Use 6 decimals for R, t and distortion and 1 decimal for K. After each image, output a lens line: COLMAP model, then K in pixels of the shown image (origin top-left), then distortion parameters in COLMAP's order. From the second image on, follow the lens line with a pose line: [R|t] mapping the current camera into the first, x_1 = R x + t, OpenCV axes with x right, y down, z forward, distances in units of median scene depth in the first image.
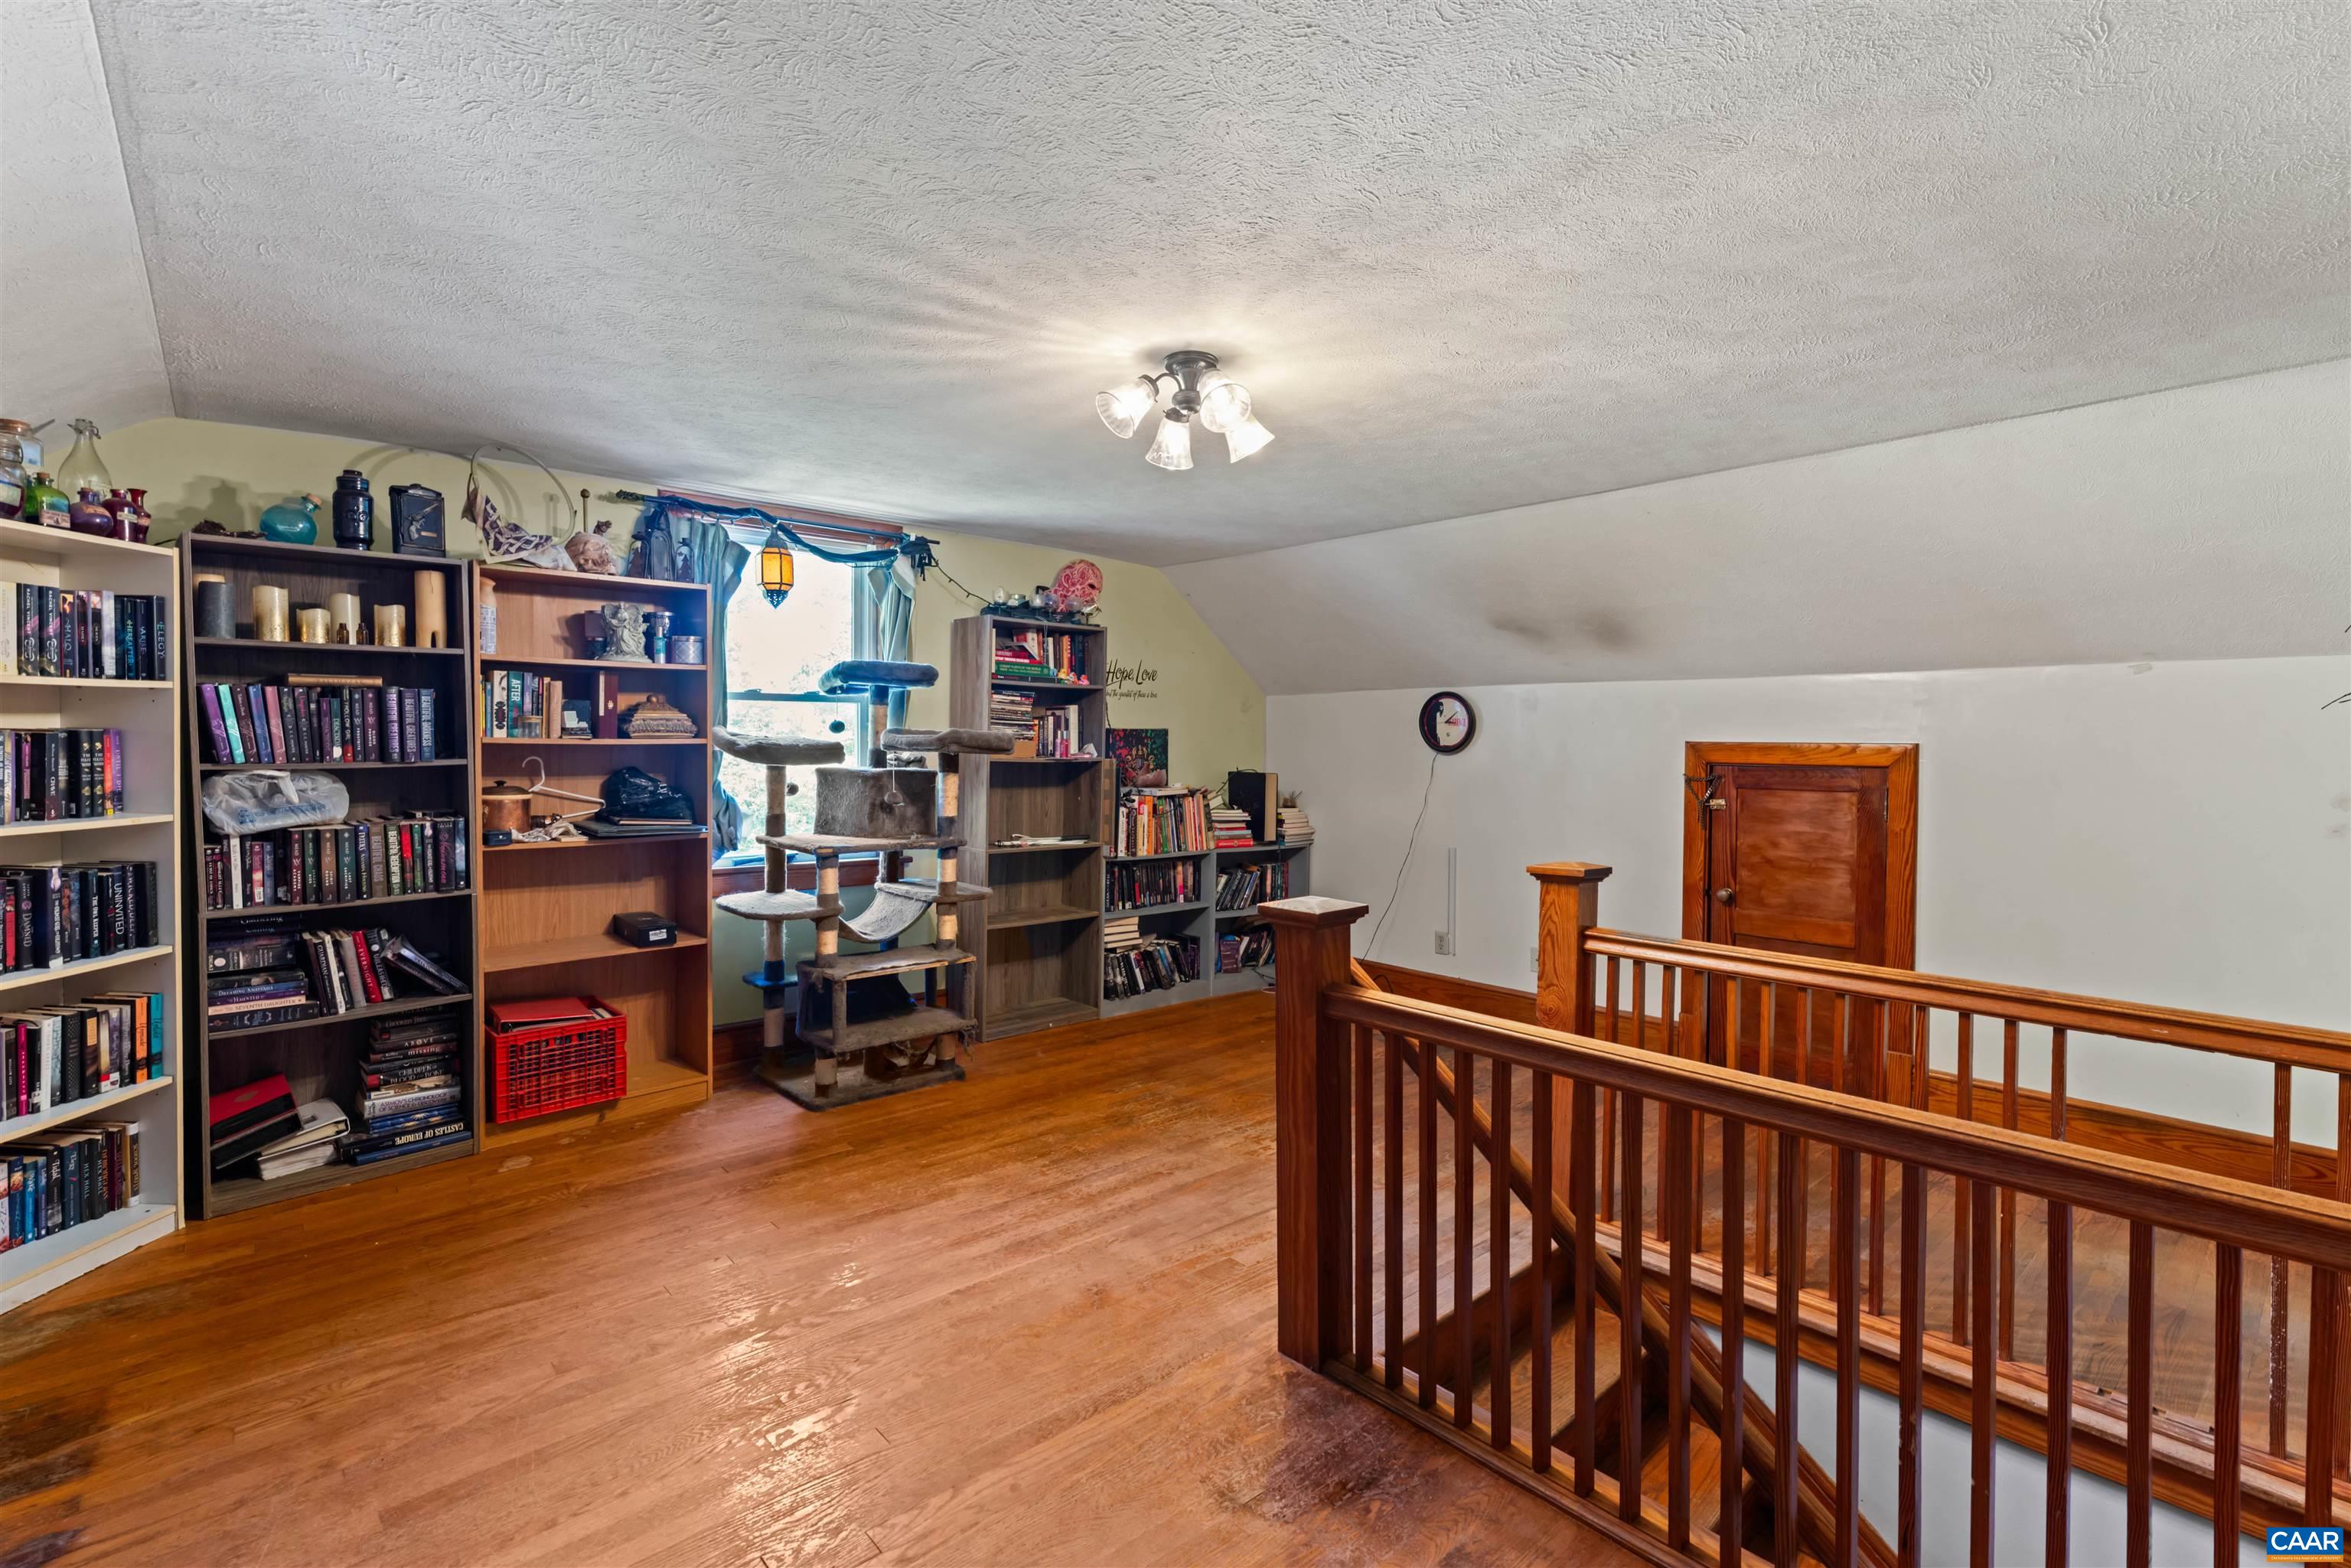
lens RADIAL K [[1071.4, 0, 1156.8], [0, 1071.4, 777.4], [0, 0, 1]] dist [0.002886, -0.000084]
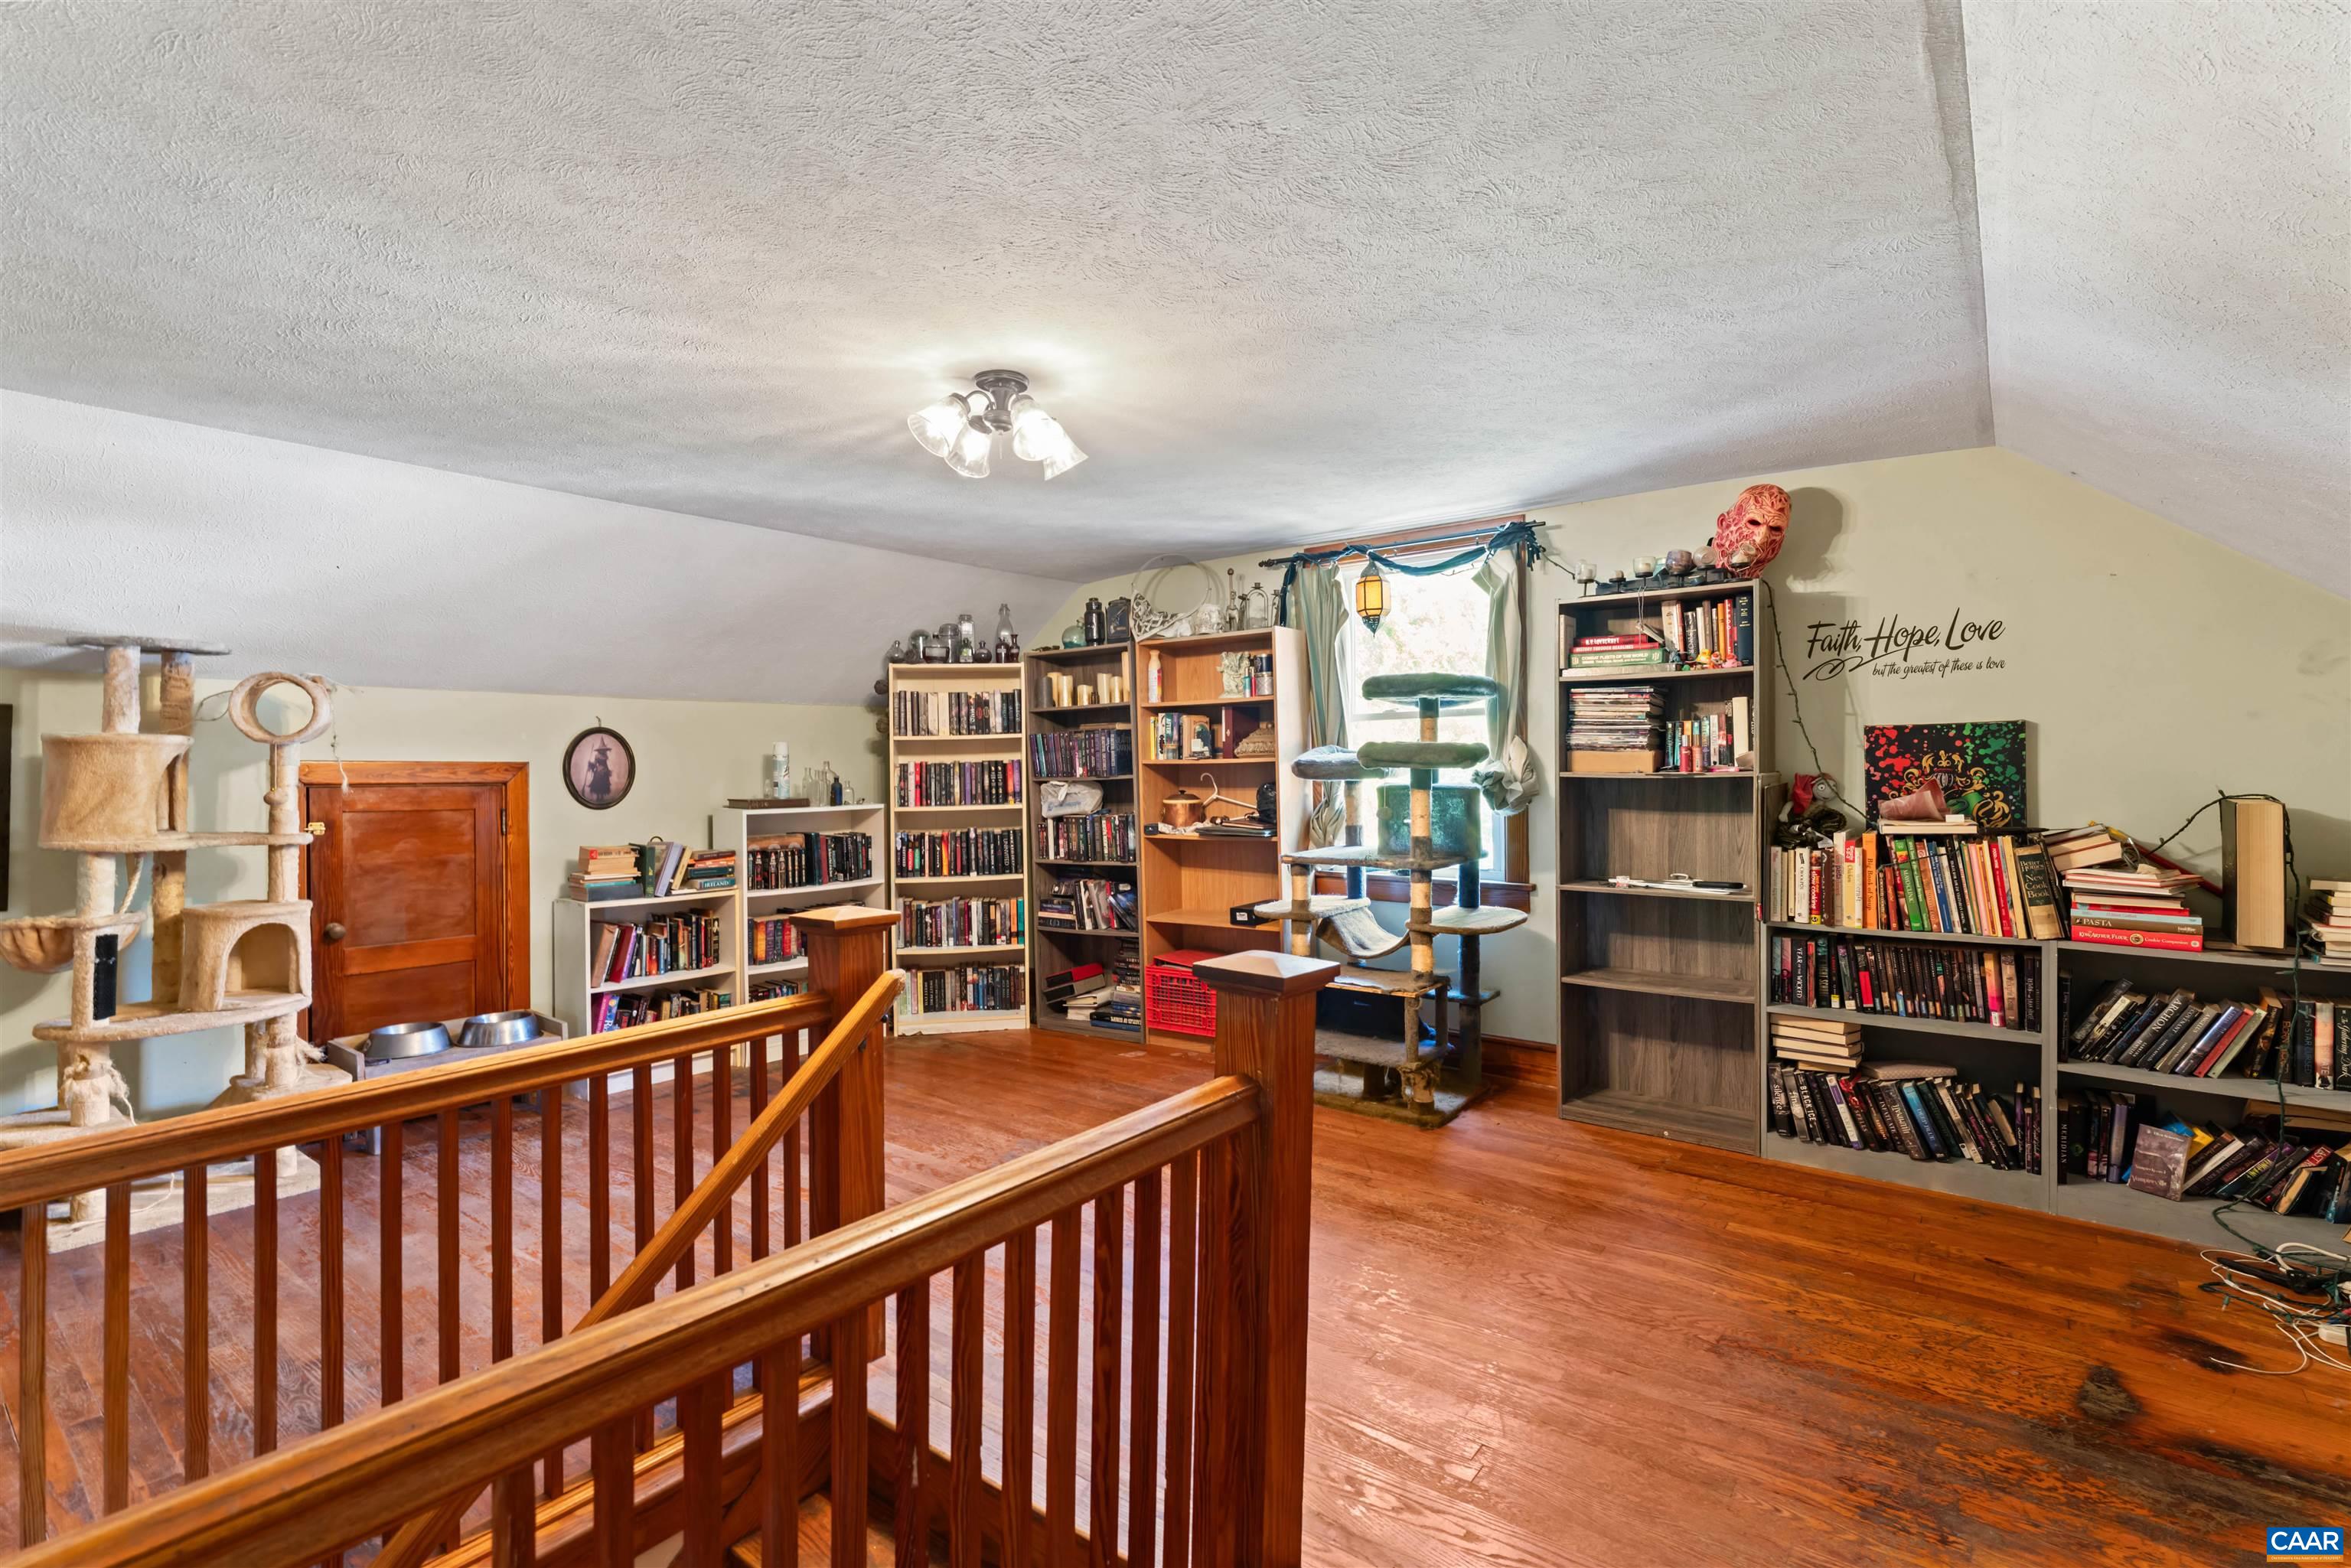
lens RADIAL K [[1071.4, 0, 1163.6], [0, 1071.4, 776.1], [0, 0, 1]] dist [0.002886, -0.000084]
pose [[0.193416, 0.006288, -0.981097, 0.655178], [-0.011559, 0.999925, 0.004130, -0.017536], [0.981049, 0.010542, 0.193474, 0.599439]]
